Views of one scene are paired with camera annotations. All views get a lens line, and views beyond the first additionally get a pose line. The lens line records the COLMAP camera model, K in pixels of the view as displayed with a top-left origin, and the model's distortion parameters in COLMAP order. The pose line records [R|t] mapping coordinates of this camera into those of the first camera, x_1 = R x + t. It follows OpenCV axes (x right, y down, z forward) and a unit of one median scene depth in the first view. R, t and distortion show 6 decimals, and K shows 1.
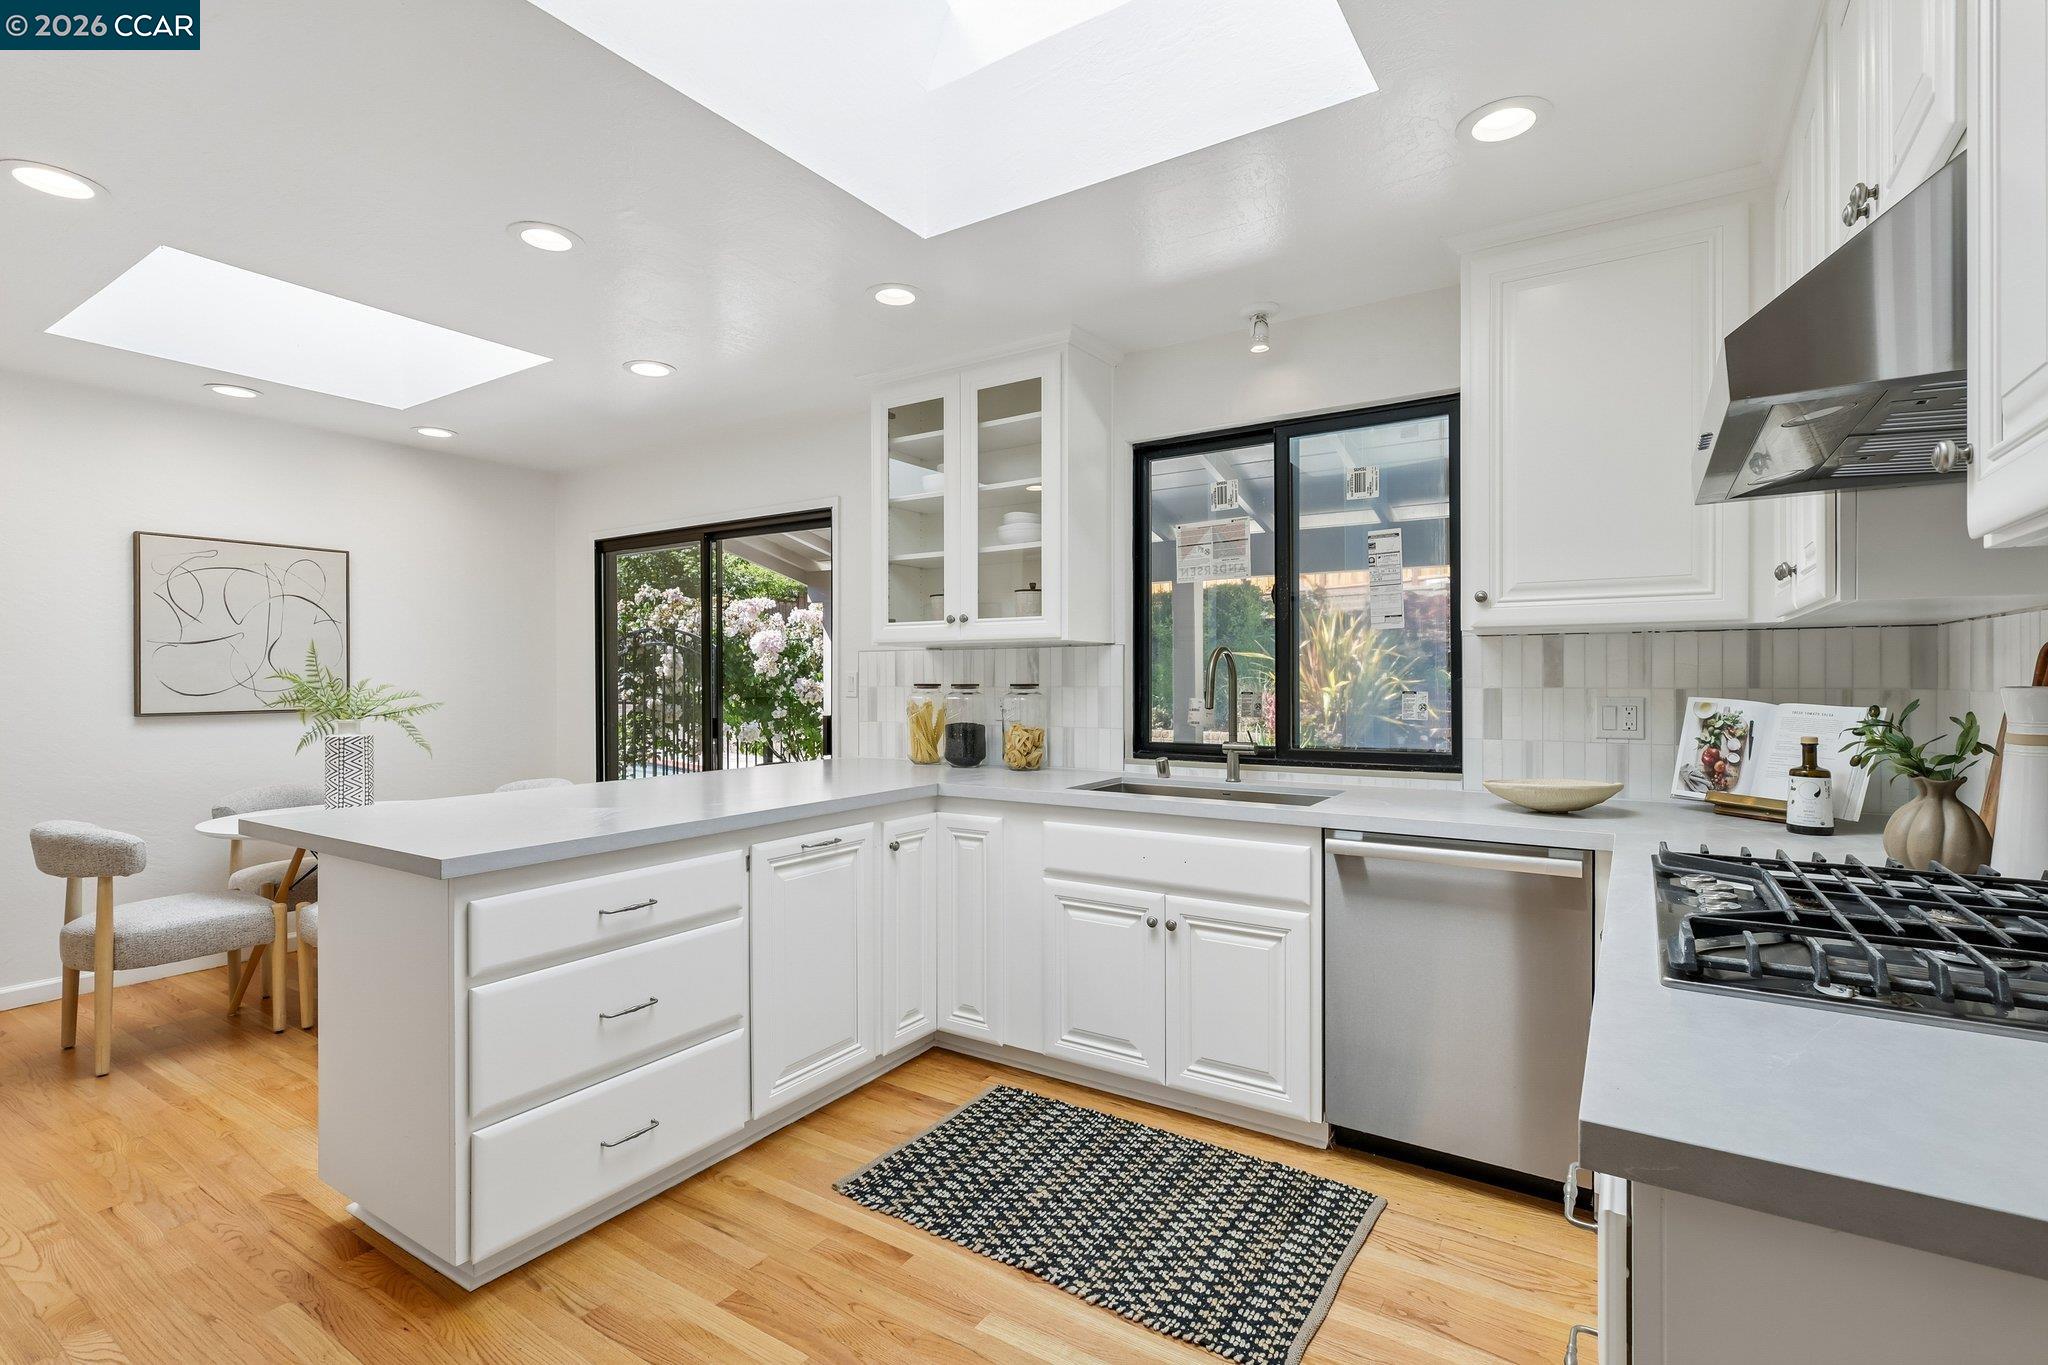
lens RADIAL K [[943.3, 0, 1027.2], [0, 943.3, 681.1], [0, 0, 1]] dist [0.000247, 0.000473]
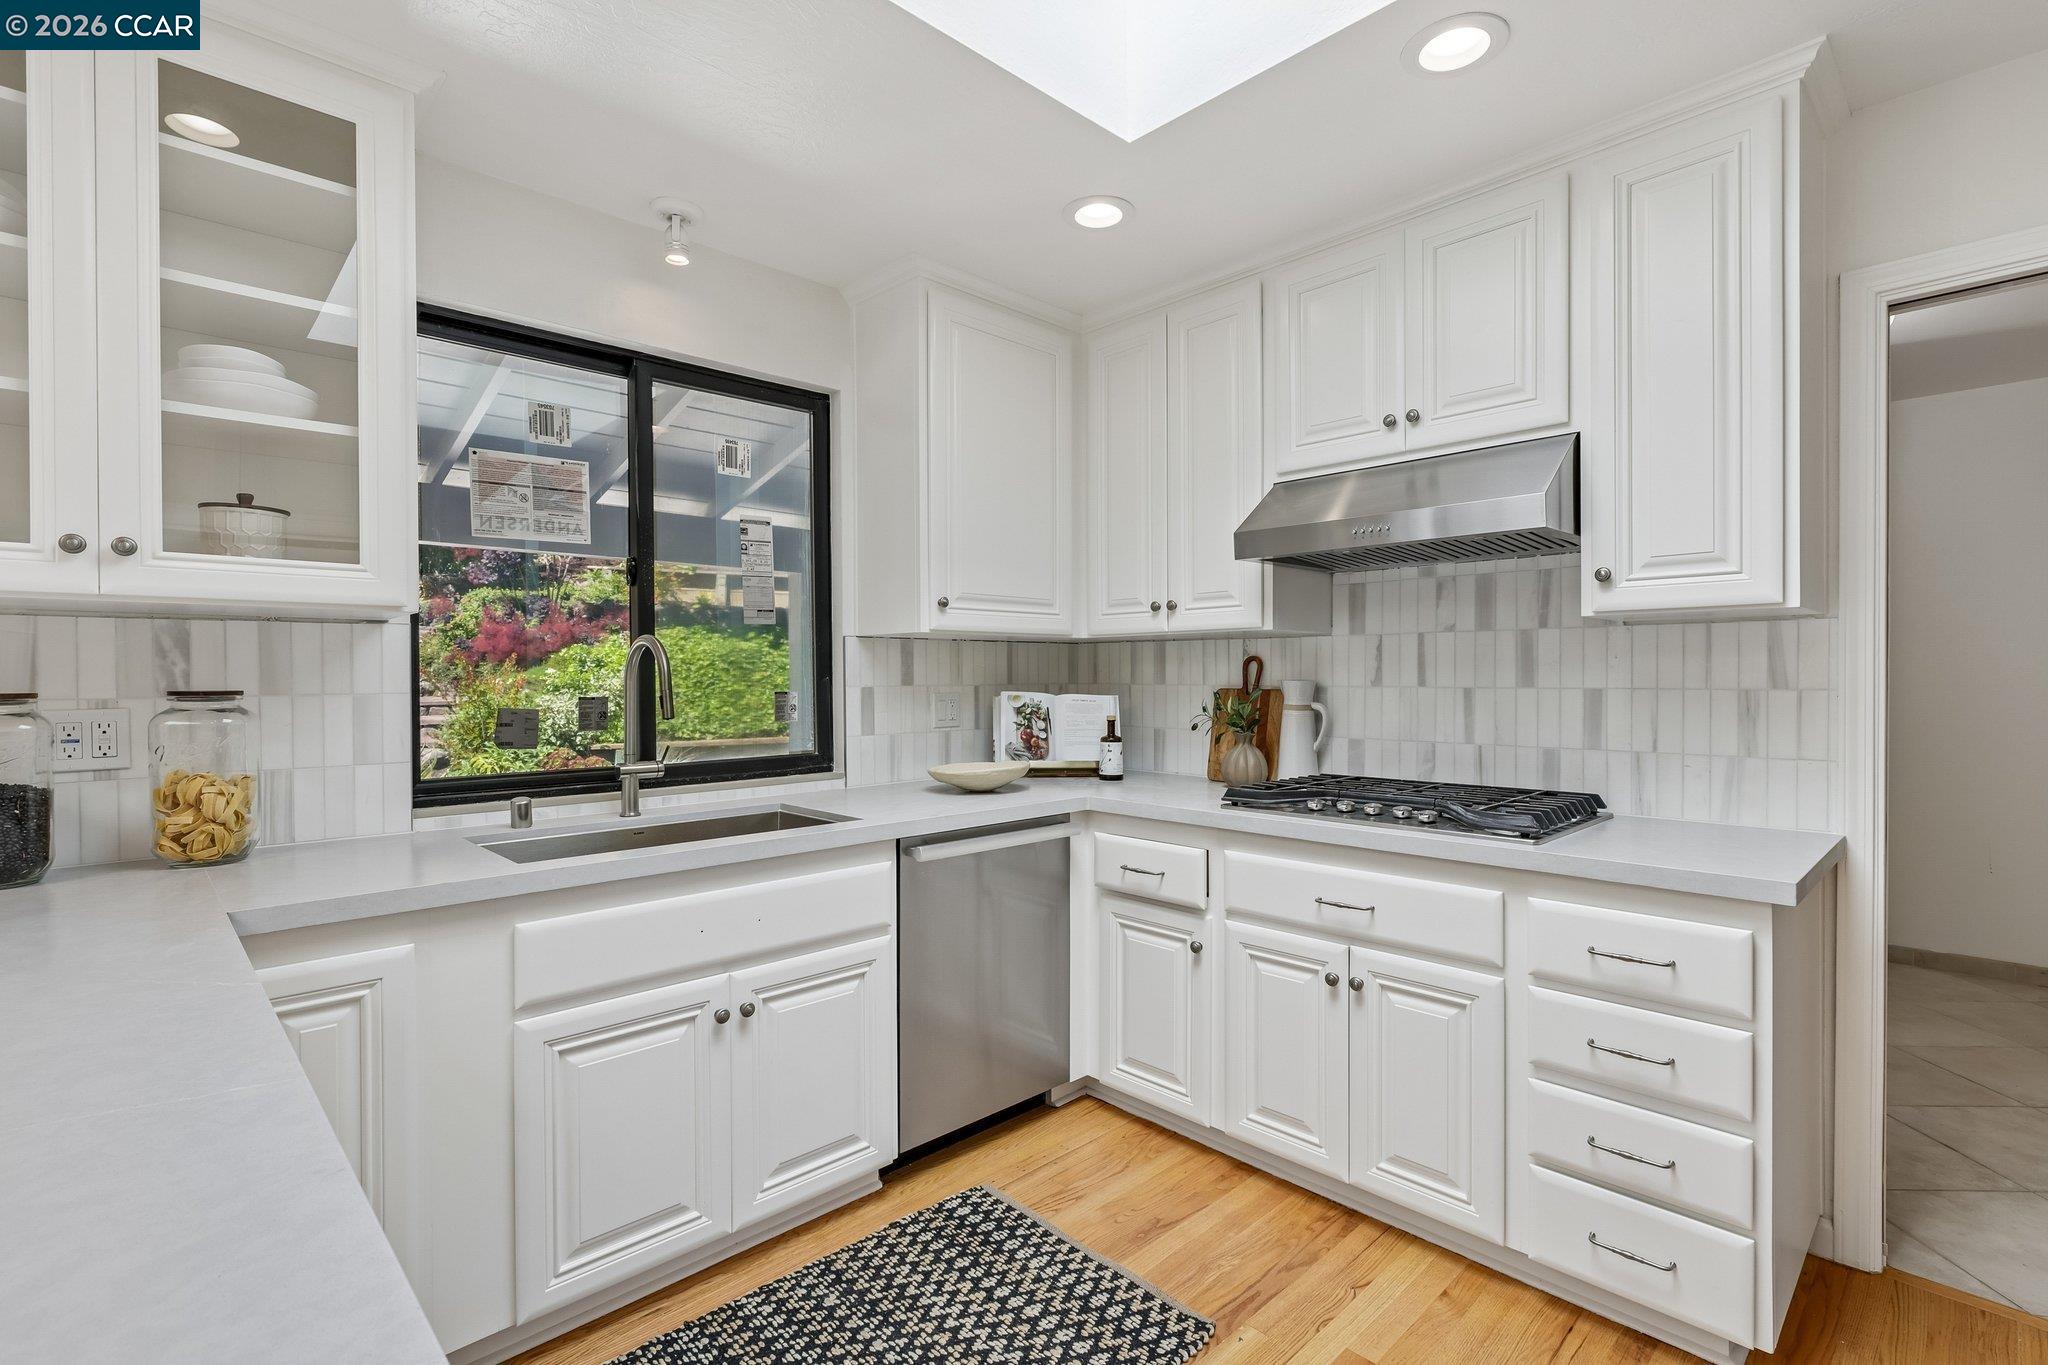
lens RADIAL K [[943.3, 0, 1030.9], [0, 943.3, 676.7], [0, 0, 1]] dist [0.000247, 0.000473]
pose [[0.227359, -0.000789, 0.973811, -0.578442], [0.004869, 0.999988, -0.000327, -0.003136], [-0.973799, 0.004816, 0.227360, 0.677726]]
